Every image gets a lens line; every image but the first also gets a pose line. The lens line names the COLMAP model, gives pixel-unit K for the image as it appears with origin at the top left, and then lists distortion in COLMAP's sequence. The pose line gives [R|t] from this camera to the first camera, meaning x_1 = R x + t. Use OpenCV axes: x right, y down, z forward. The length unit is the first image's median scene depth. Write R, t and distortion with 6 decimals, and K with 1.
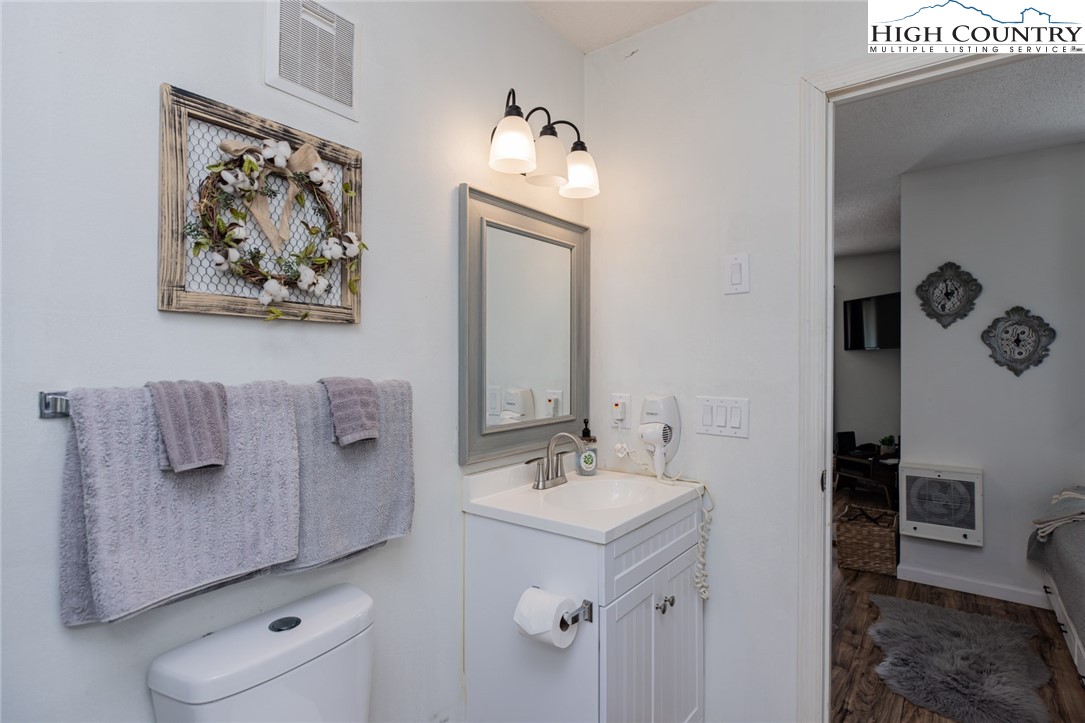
lens RADIAL K [[482.0, 0, 555.5], [0, 482.0, 355.8], [0, 0, 1]] dist [-0.000559, -0.000452]
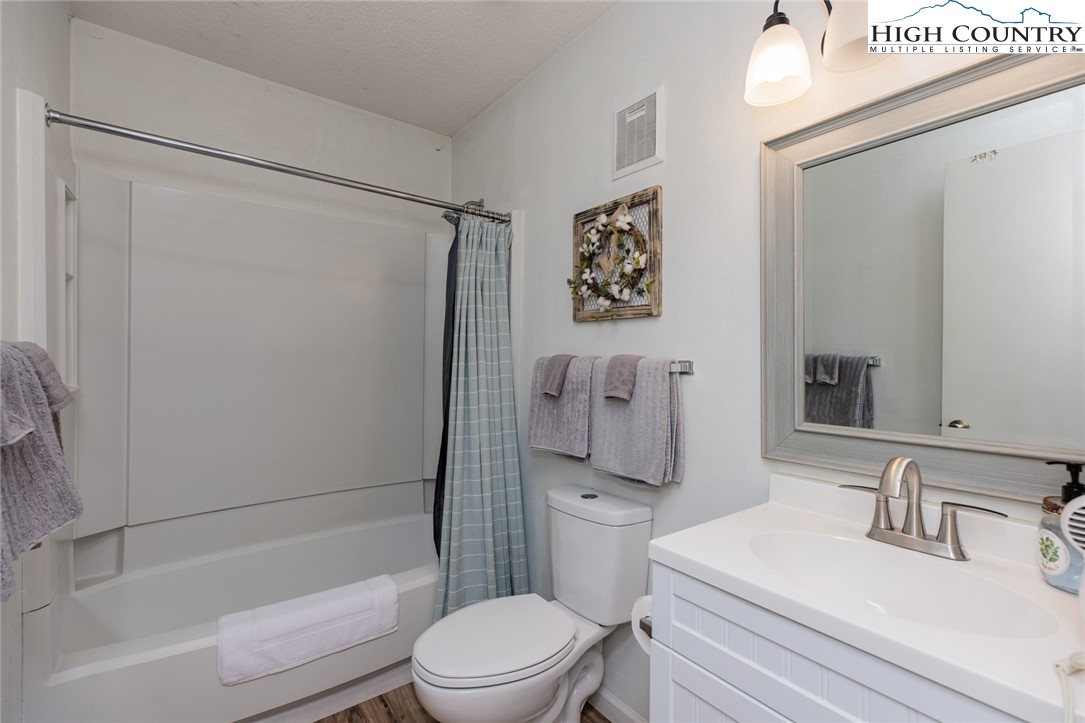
lens RADIAL K [[482.0, 0, 555.5], [0, 482.0, 355.8], [0, 0, 1]] dist [-0.000559, -0.000452]
pose [[-0.212489, -0.011873, -0.977091, 0.977755], [-0.001260, 0.999929, -0.011876, 0.062726], [0.977163, -0.001292, -0.212488, 1.050566]]
